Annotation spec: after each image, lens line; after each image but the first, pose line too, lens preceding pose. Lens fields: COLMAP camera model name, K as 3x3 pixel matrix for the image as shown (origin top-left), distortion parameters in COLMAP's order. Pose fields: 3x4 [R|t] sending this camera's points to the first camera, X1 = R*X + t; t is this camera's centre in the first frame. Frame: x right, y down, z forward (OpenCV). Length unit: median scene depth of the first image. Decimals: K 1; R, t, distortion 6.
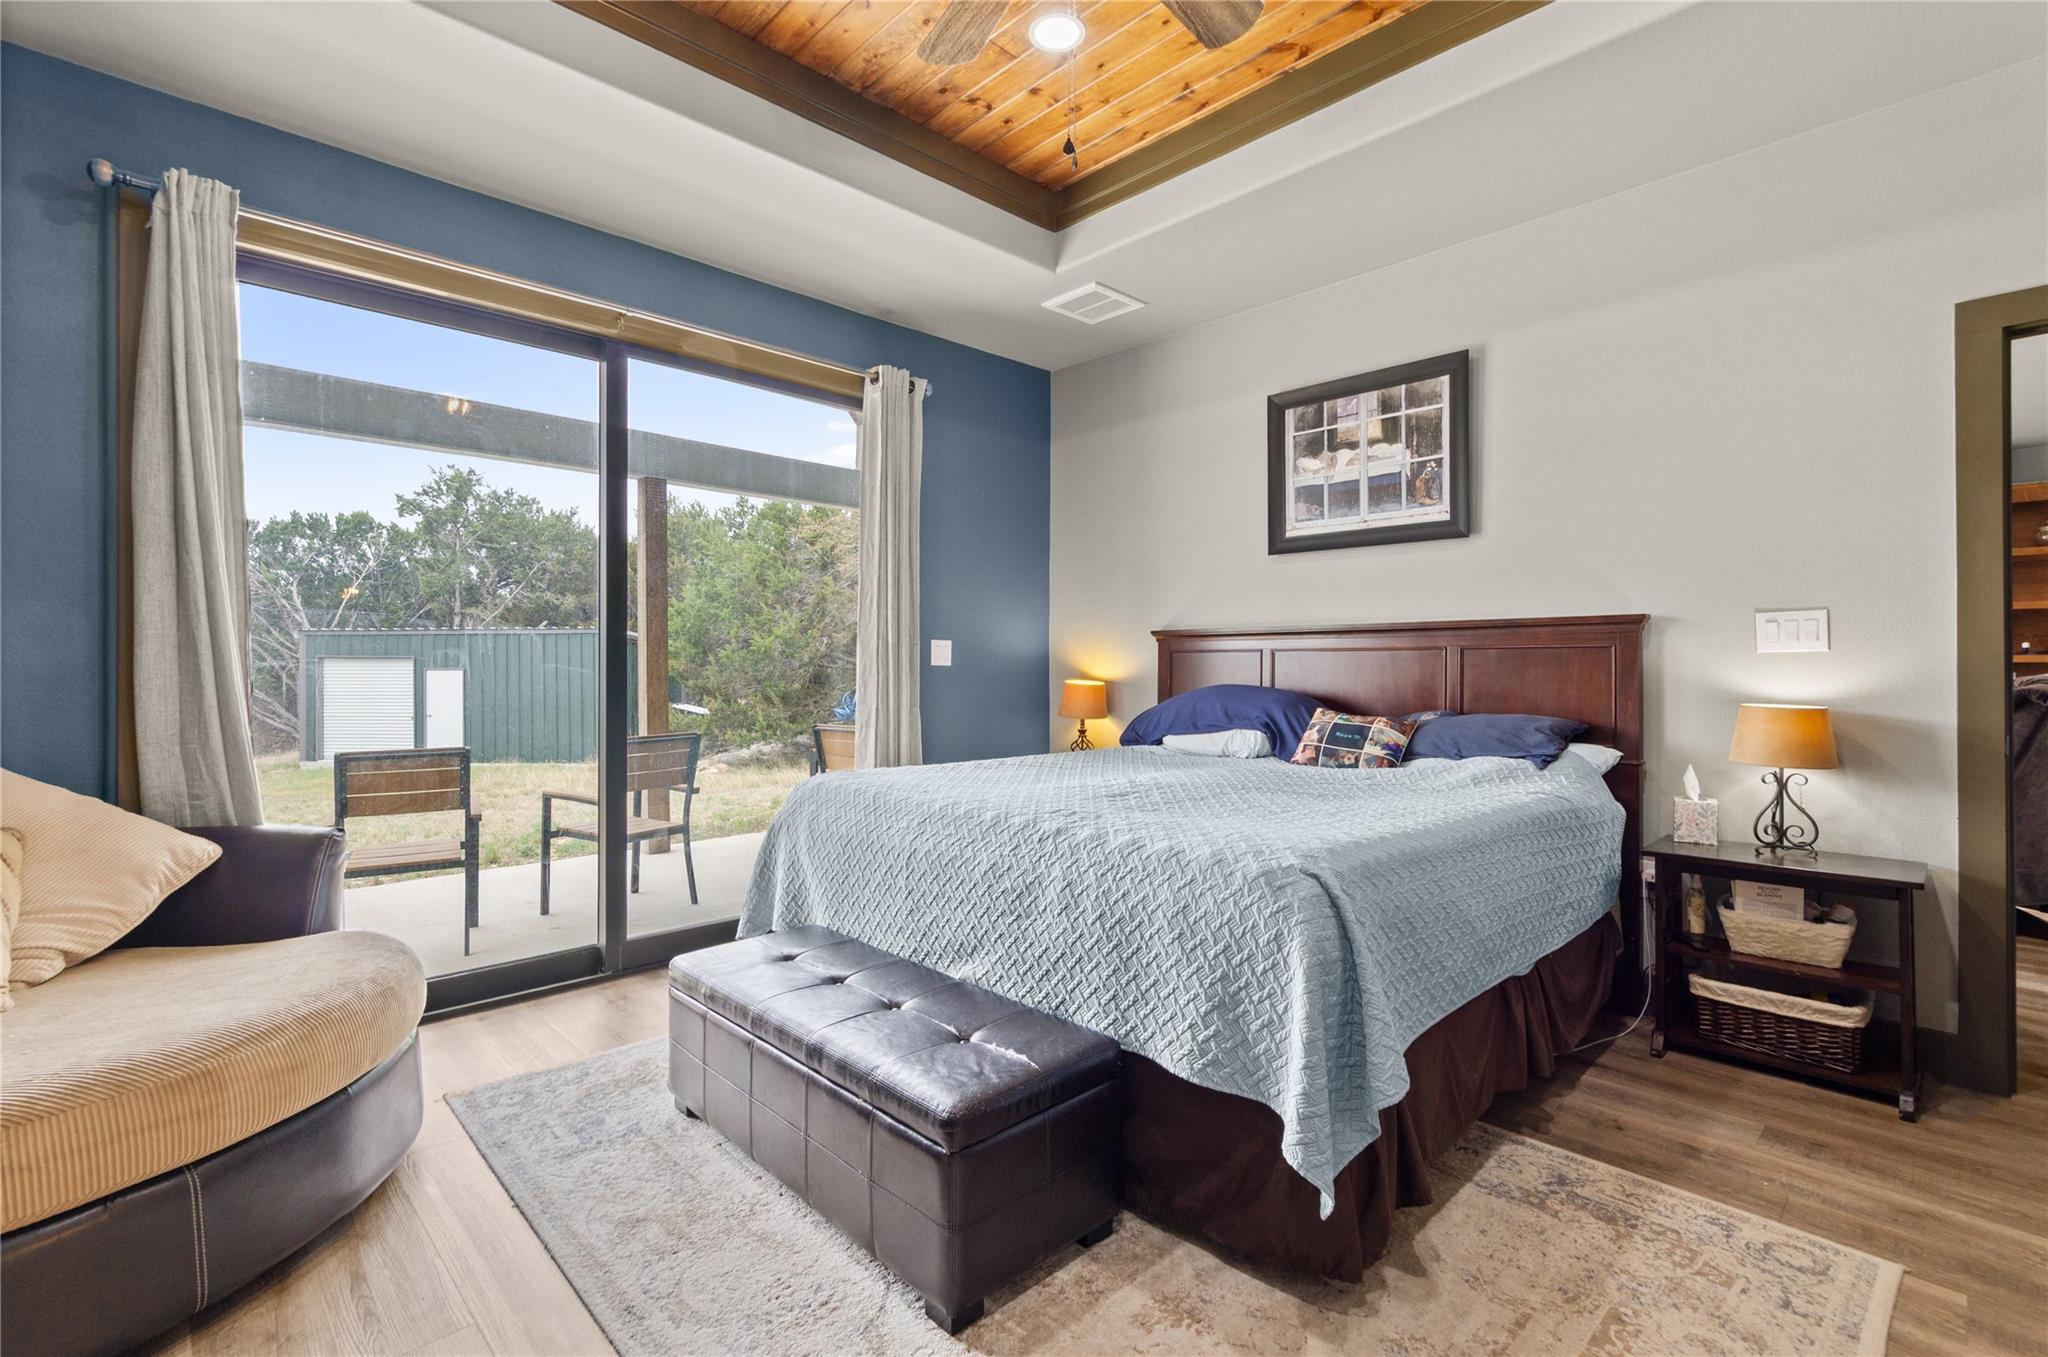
lens RADIAL K [[931.5, 0, 1025.8], [0, 931.5, 637.8], [0, 0, 1]] dist [-0.000748, -0.000173]
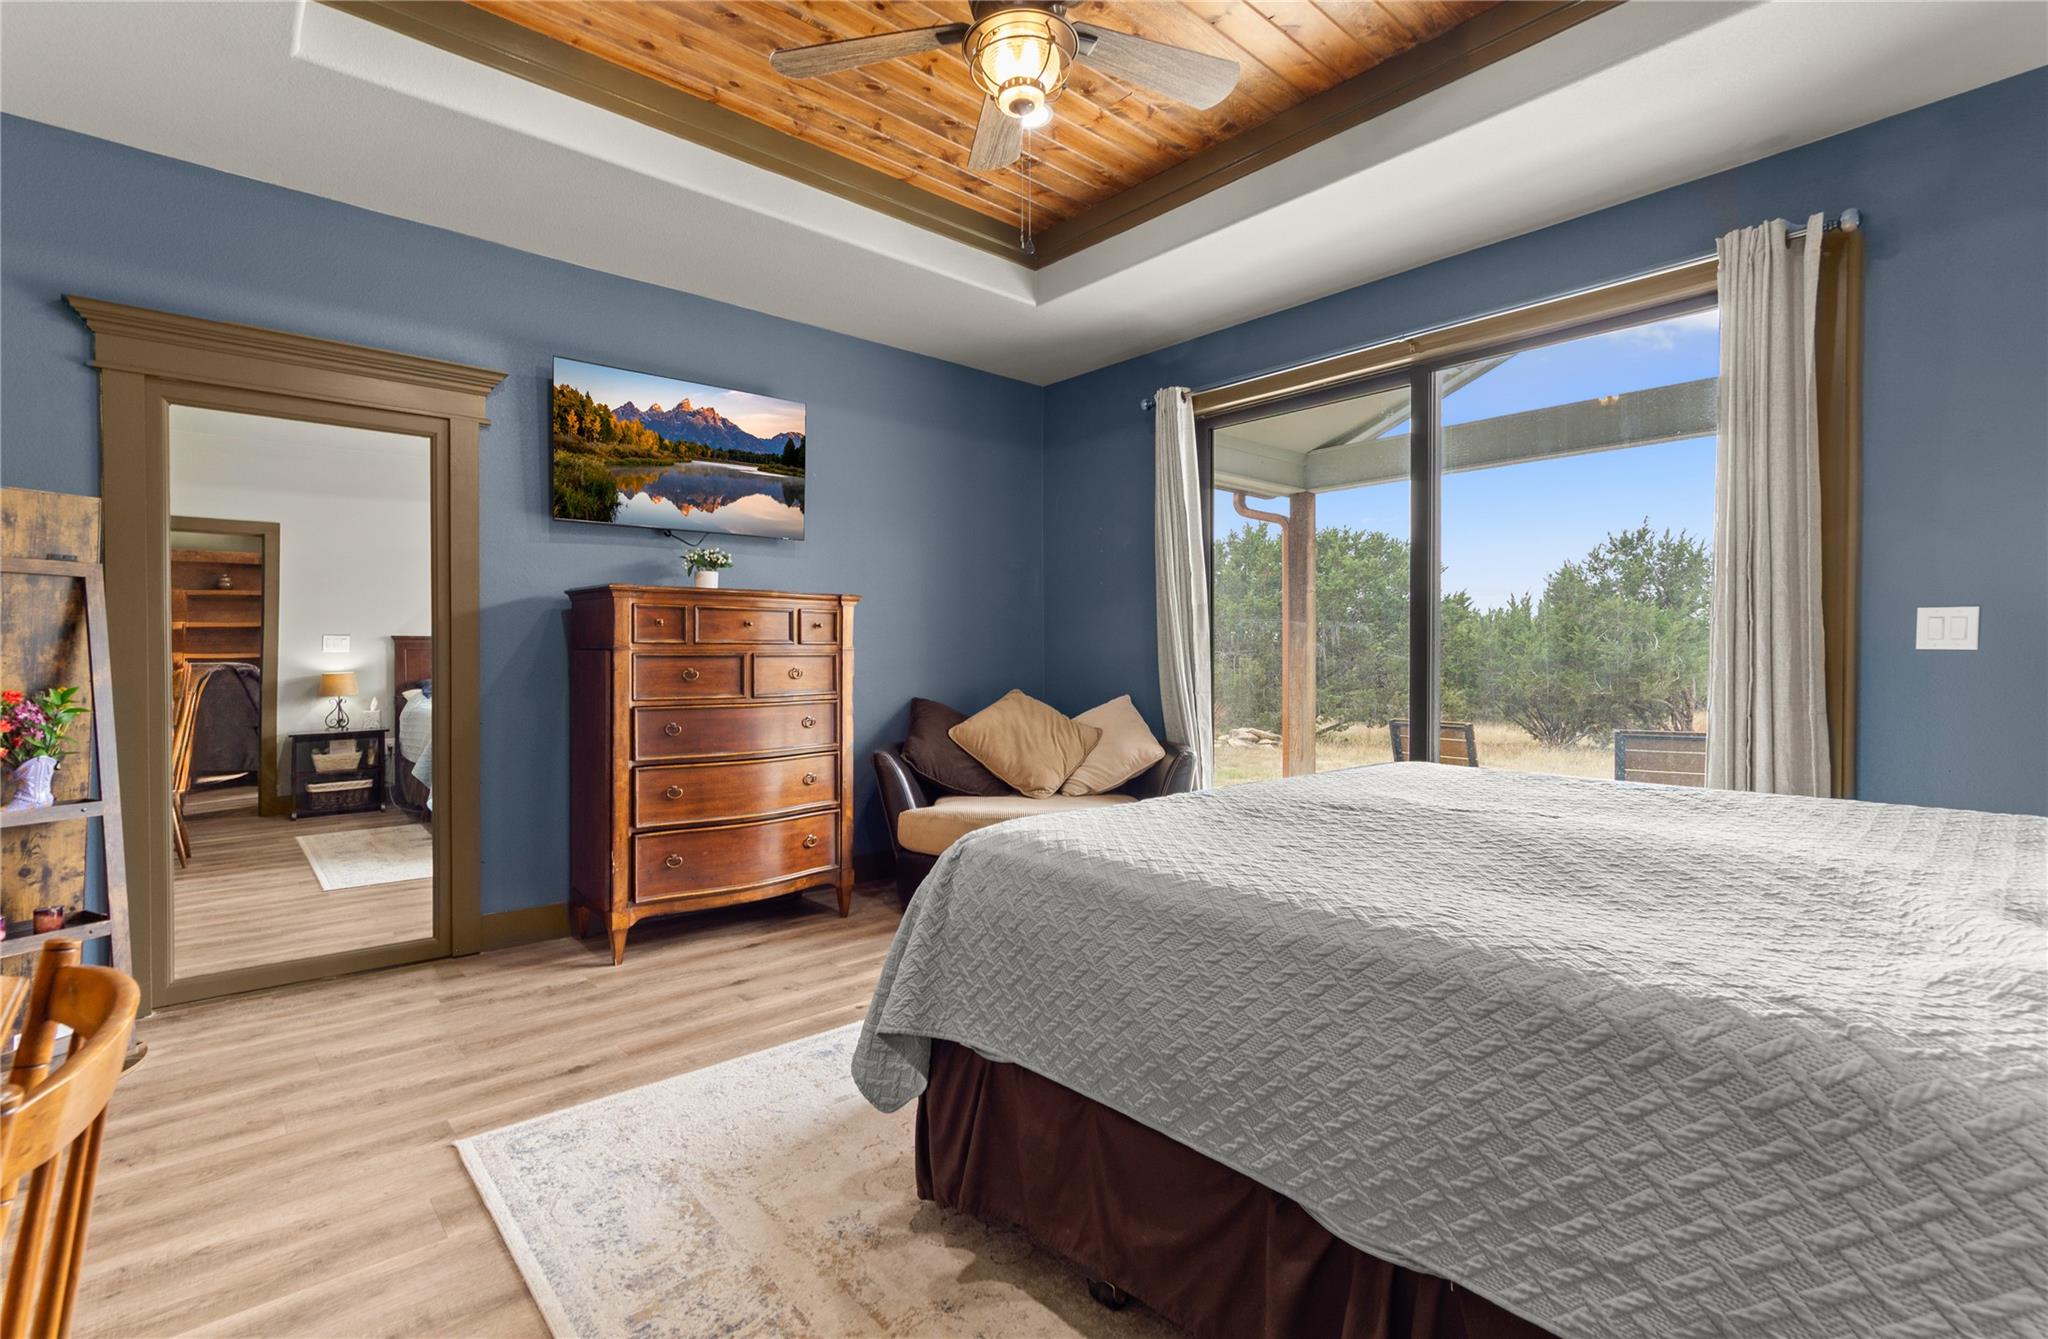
lens RADIAL K [[927.3, 0, 1024.0], [0, 927.3, 669.5], [0, 0, 1]] dist [-0.044676, -0.000001]
pose [[-0.046927, 0.002141, -0.998896, 0.669418], [0.027070, 0.999633, 0.000871, 0.034220], [0.998531, -0.026999, -0.046968, 0.561913]]
